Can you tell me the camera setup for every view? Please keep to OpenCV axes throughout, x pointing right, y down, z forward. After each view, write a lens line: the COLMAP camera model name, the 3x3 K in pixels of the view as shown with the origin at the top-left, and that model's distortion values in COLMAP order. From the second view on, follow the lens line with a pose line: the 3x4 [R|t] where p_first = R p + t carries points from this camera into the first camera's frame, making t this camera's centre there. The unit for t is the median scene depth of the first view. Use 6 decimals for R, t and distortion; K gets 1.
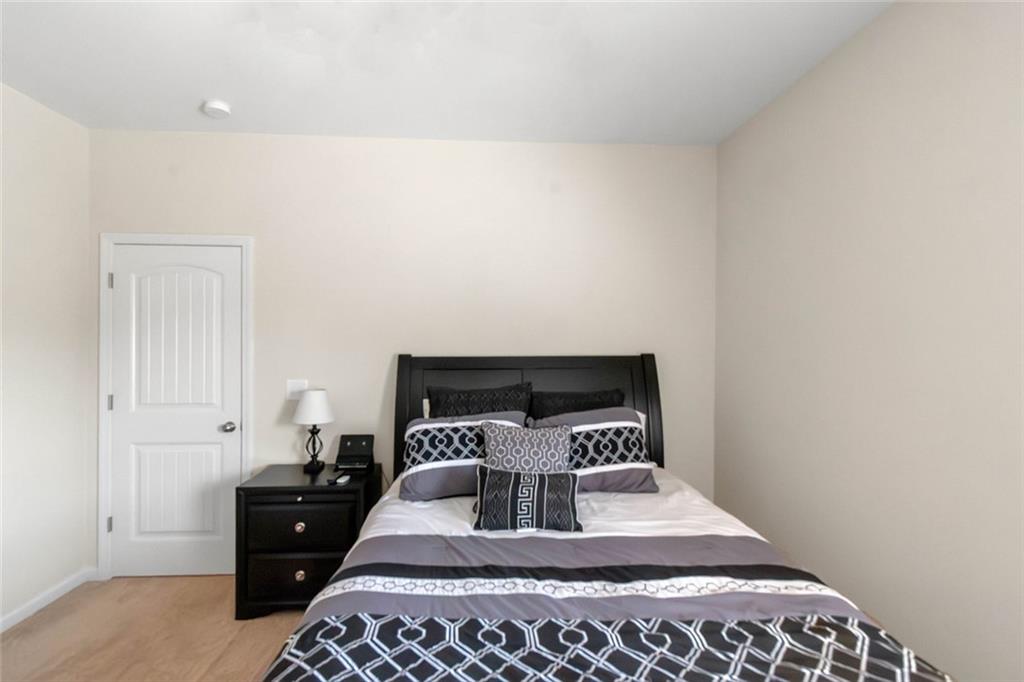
lens RADIAL K [[449.4, 0, 509.9], [0, 449.4, 338.4], [0, 0, 1]] dist [0.001826, 0.000066]
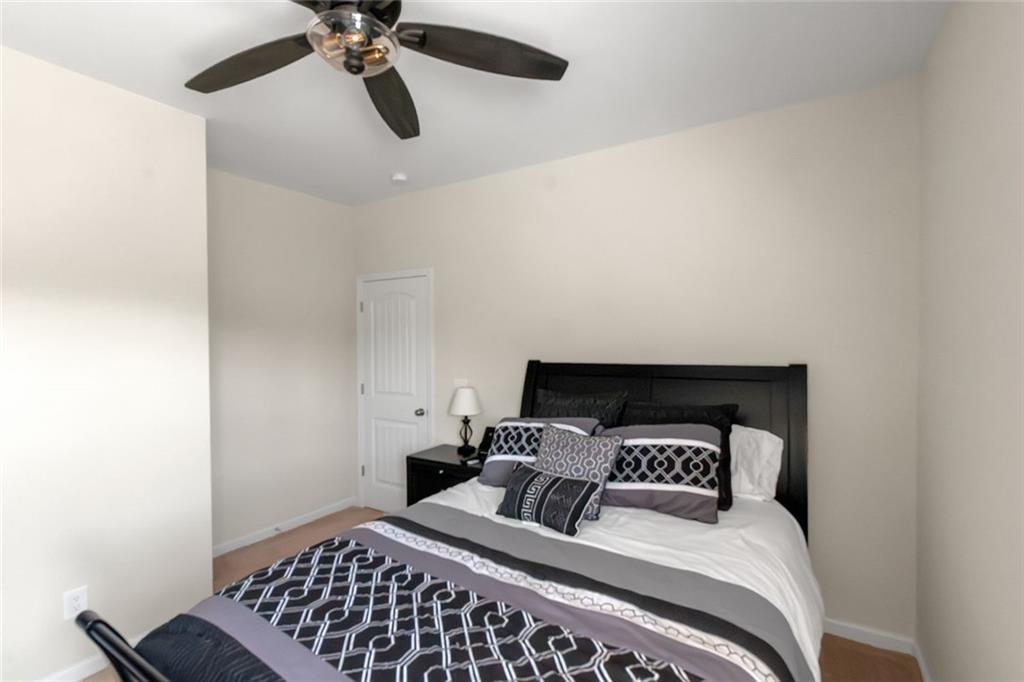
lens RADIAL K [[466.2, 0, 511.5], [0, 466.2, 343.0], [0, 0, 1]] dist [0.003637, -0.000220]
pose [[0.818155, -0.003818, -0.574985, 0.536489], [0.009427, 0.999933, 0.006774, -0.020588], [0.574921, -0.010962, 0.818136, 0.032499]]
